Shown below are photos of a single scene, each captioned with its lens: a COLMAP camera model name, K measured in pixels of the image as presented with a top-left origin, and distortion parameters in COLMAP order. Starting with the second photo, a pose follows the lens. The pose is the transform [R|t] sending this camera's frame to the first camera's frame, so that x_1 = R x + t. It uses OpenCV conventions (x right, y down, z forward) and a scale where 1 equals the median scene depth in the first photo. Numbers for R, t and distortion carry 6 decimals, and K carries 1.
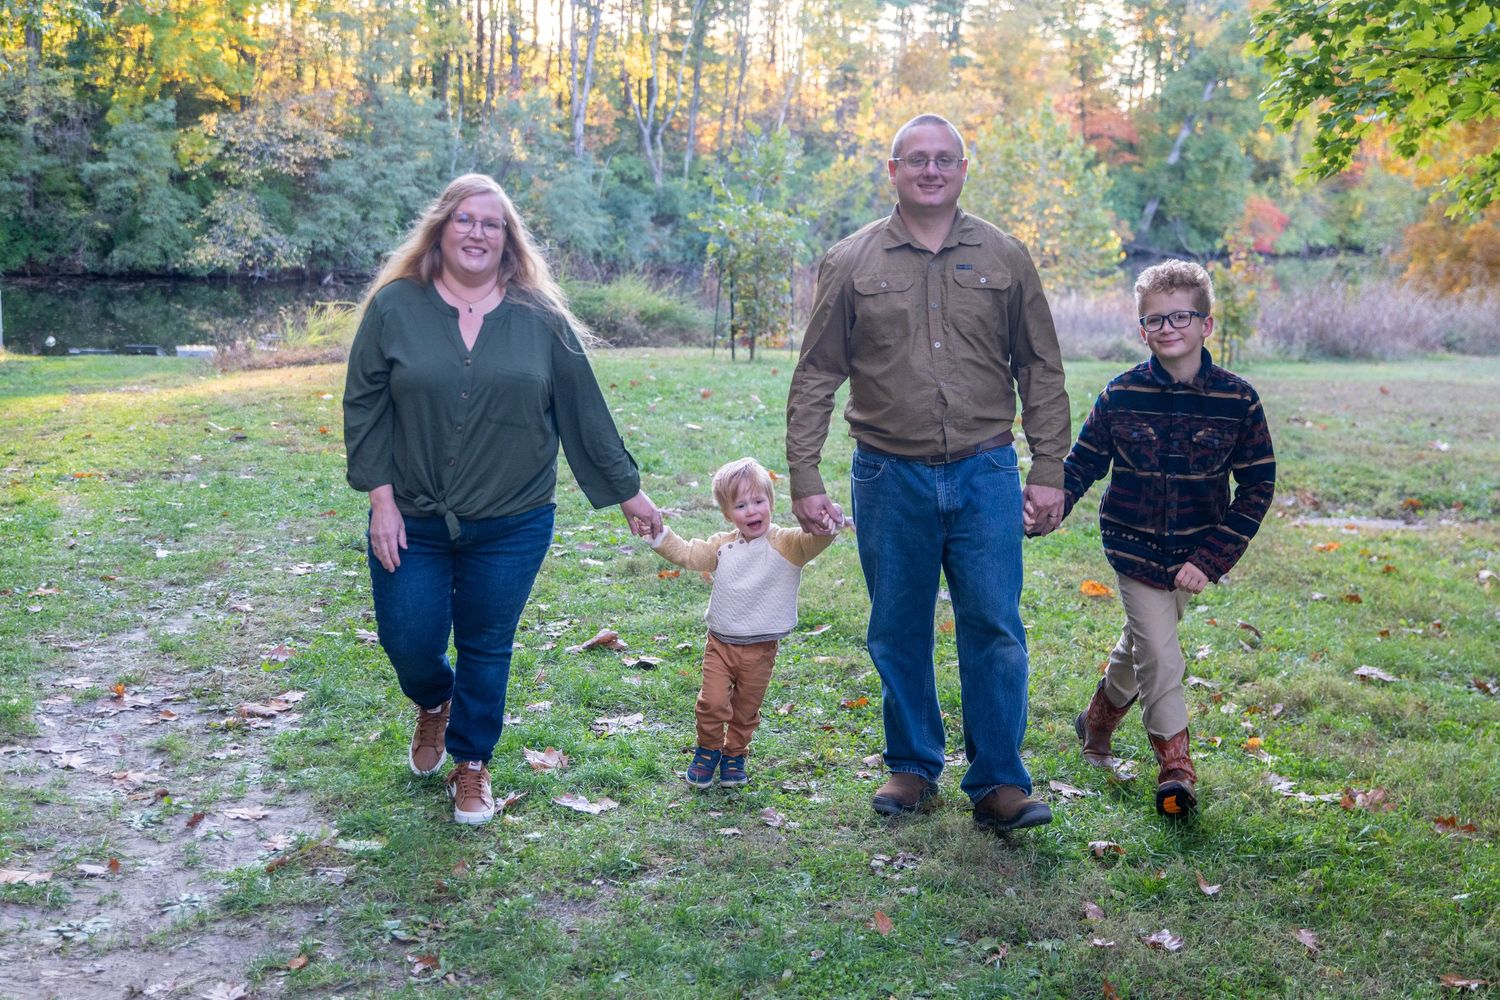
lens RADIAL K [[1805.0, 0, 745.6], [0, 1805.0, 517.2], [0, 0, 1]] dist [0.033843, 0.090395]
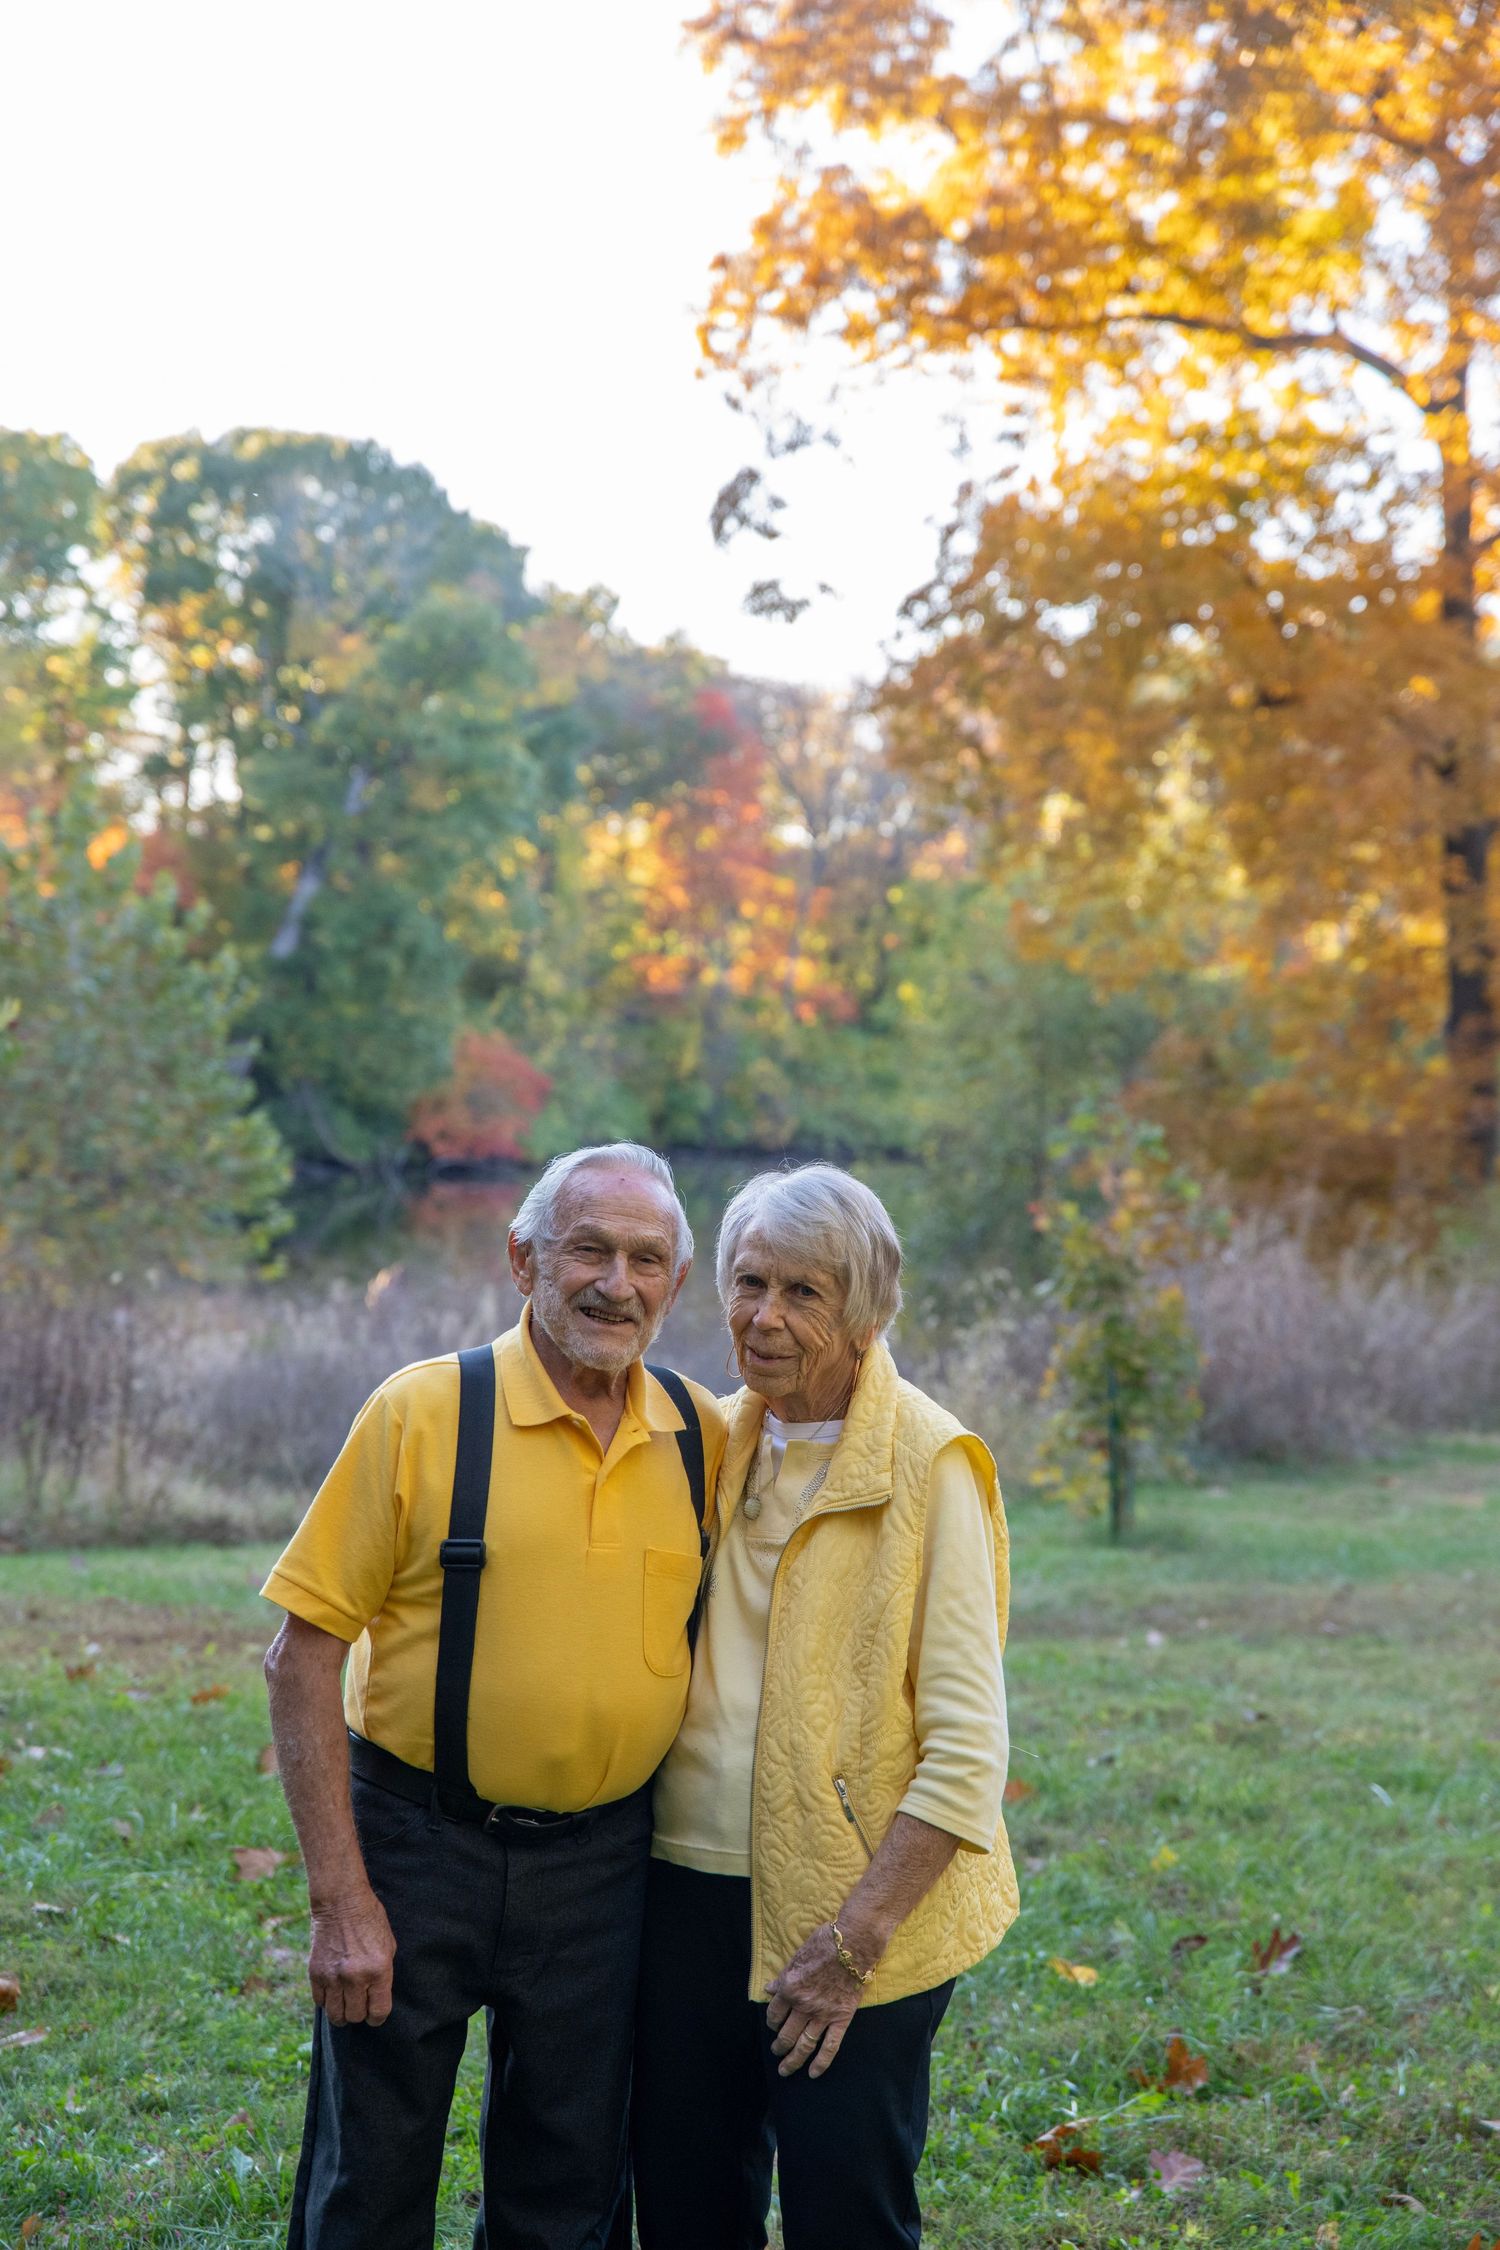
lens RADIAL K [[4192.4, 0, 749.3], [0, 4192.4, 1123.4], [0, 0, 1]] dist [0.269385, 0.071159]
pose [[0.936902, -0.016643, 0.349197, -0.013527], [0.070380, 0.987394, -0.141771, -0.014299], [-0.342435, 0.157402, 0.926263, 0.088956]]
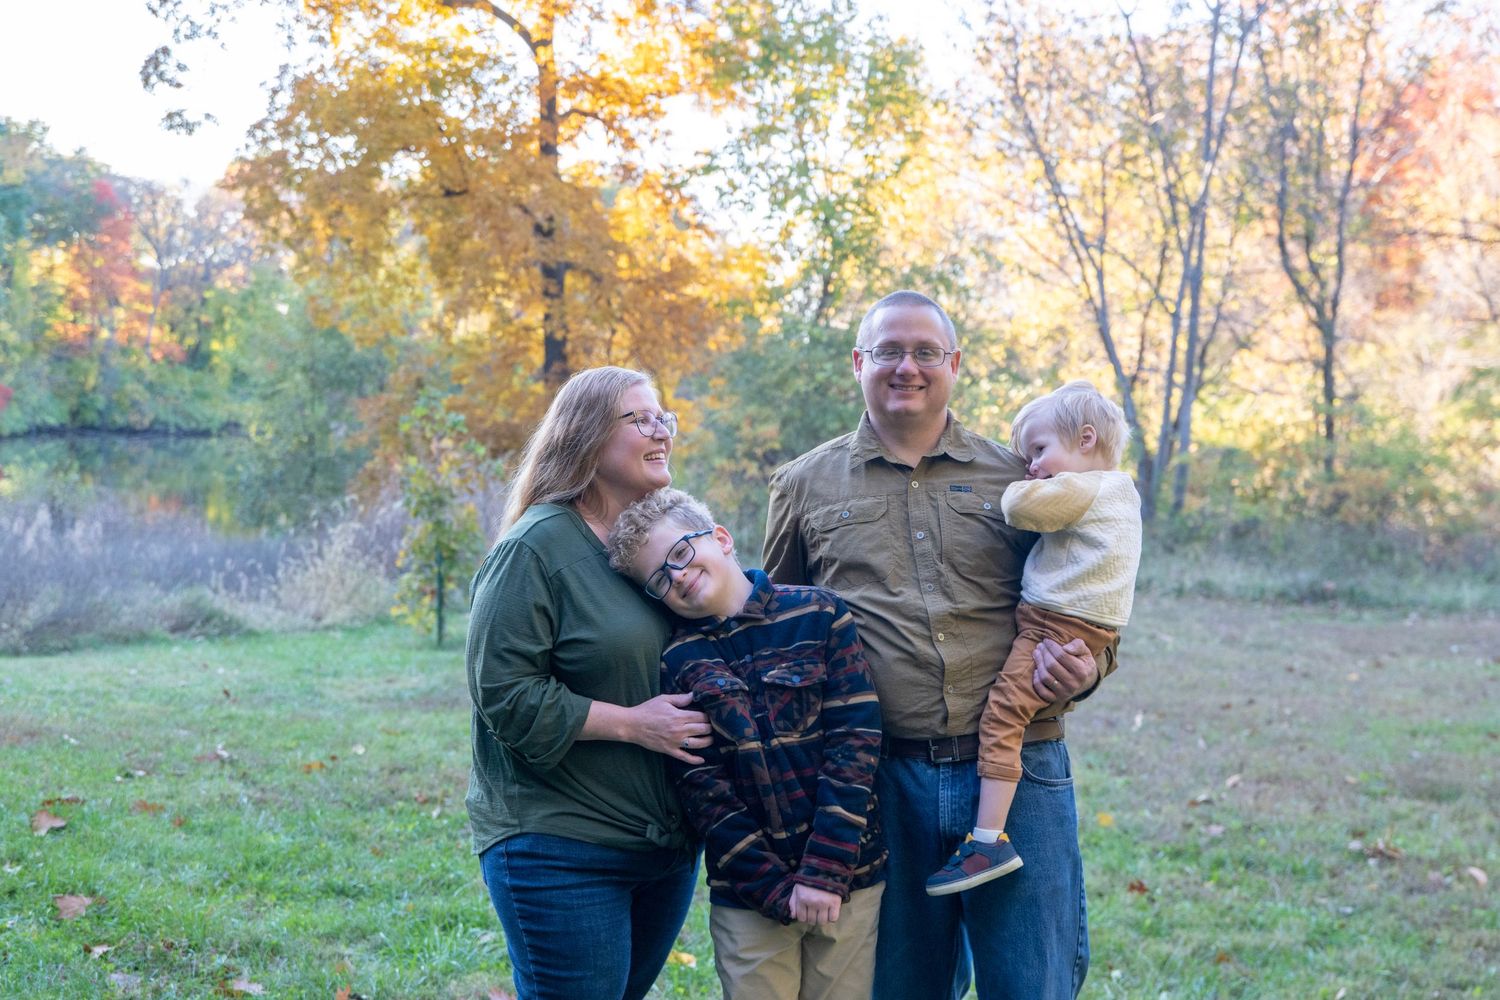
lens RADIAL K [[2115.7, 0, 750.6], [0, 2115.7, 509.6], [0, 0, 1]] dist [0.062070, 0.218255]
pose [[0.798483, -0.032190, 0.601156, -0.014422], [0.097015, 0.992398, -0.075720, -0.017105], [-0.594149, 0.118782, 0.795536, 0.110852]]
